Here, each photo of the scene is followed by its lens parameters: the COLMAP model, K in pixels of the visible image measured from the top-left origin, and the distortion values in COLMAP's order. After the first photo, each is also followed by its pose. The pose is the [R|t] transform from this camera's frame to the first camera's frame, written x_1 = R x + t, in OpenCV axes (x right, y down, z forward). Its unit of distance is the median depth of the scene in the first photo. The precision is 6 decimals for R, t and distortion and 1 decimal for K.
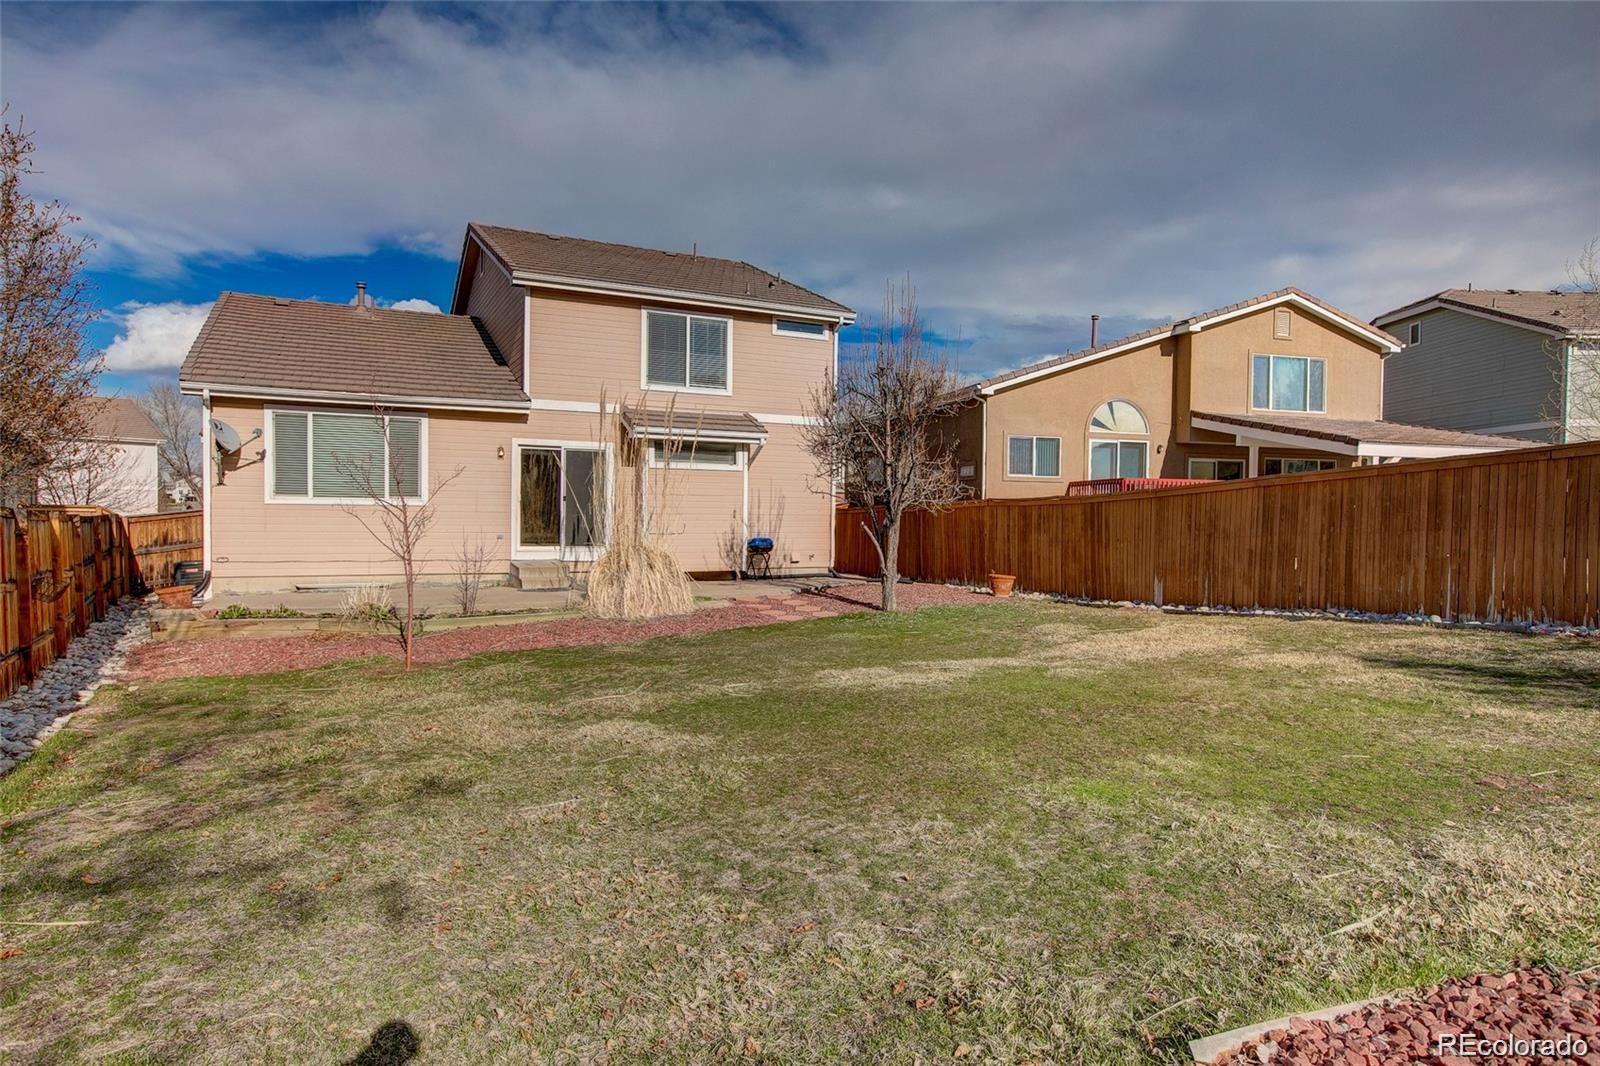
lens RADIAL K [[925.5, 0, 803.3], [0, 925.5, 539.4], [0, 0, 1]] dist [0.009142, 0.004825]
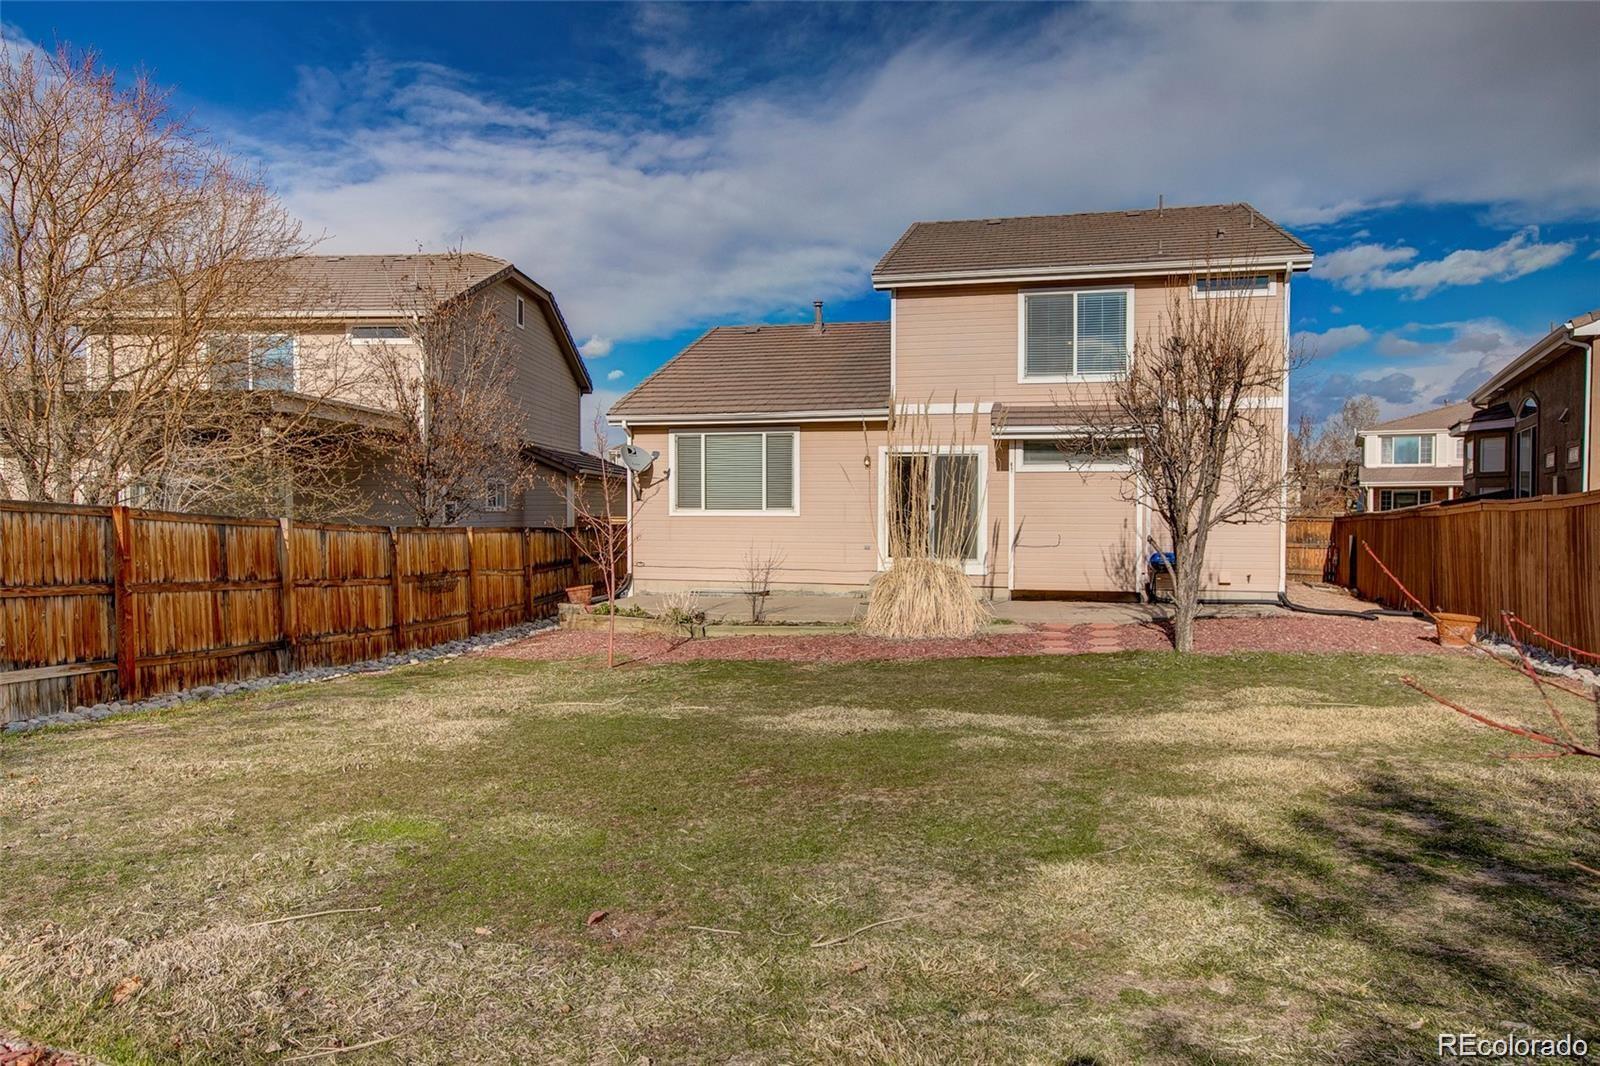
lens RADIAL K [[1040.5, 0, 801.2], [0, 1040.5, 528.1], [0, 0, 1]] dist [0.007475, 0.005213]
pose [[0.765050, 0.002175, -0.643967, 0.326431], [-0.011896, 0.999871, -0.010756, -0.010276], [0.643861, 0.015890, 0.764977, 0.109288]]
